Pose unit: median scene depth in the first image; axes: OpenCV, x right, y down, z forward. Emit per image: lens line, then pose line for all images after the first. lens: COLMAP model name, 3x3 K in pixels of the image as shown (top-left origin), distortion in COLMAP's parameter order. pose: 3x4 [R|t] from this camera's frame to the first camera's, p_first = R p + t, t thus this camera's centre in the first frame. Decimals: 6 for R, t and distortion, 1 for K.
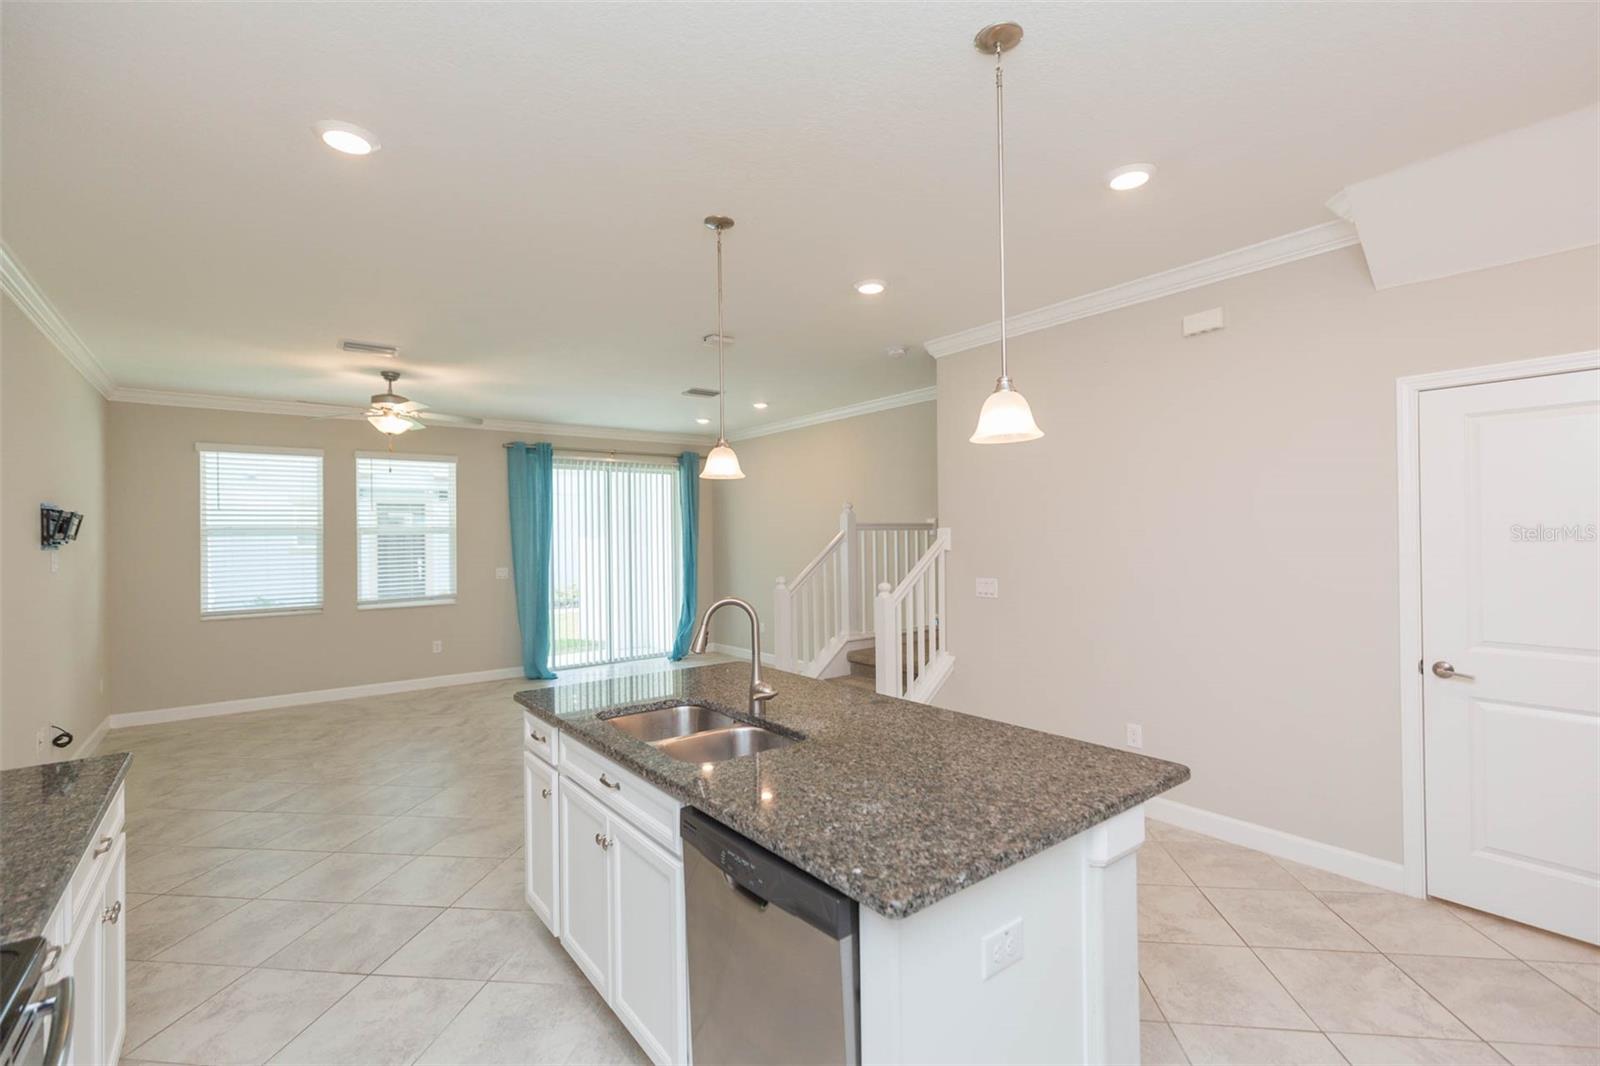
lens RADIAL K [[708.8, 0, 809.5], [0, 708.8, 530.7], [0, 0, 1]] dist [0.002201, -0.000055]
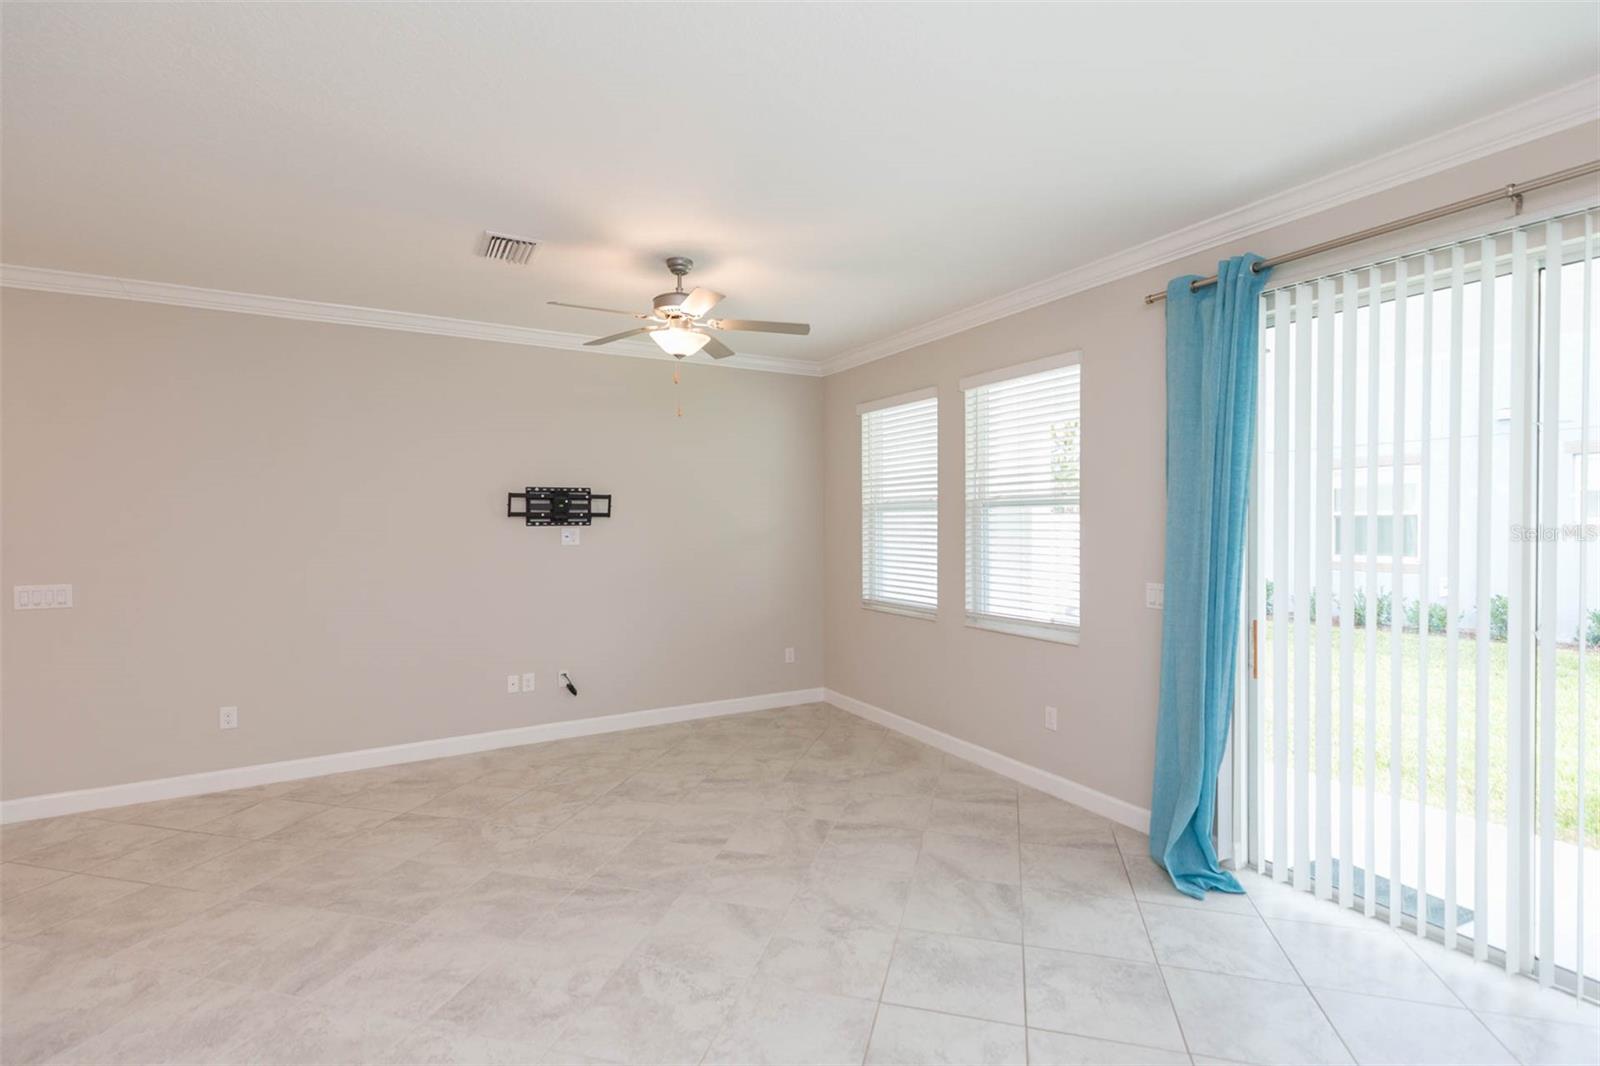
lens RADIAL K [[732.9, 0, 807.3], [0, 732.9, 529.8], [0, 0, 1]] dist [0.002362, 0.000353]
pose [[-0.140253, 0.027936, -0.989722, 0.047011], [0.015396, 0.999543, 0.026031, 0.005009], [0.989996, -0.011587, -0.140619, 0.949500]]
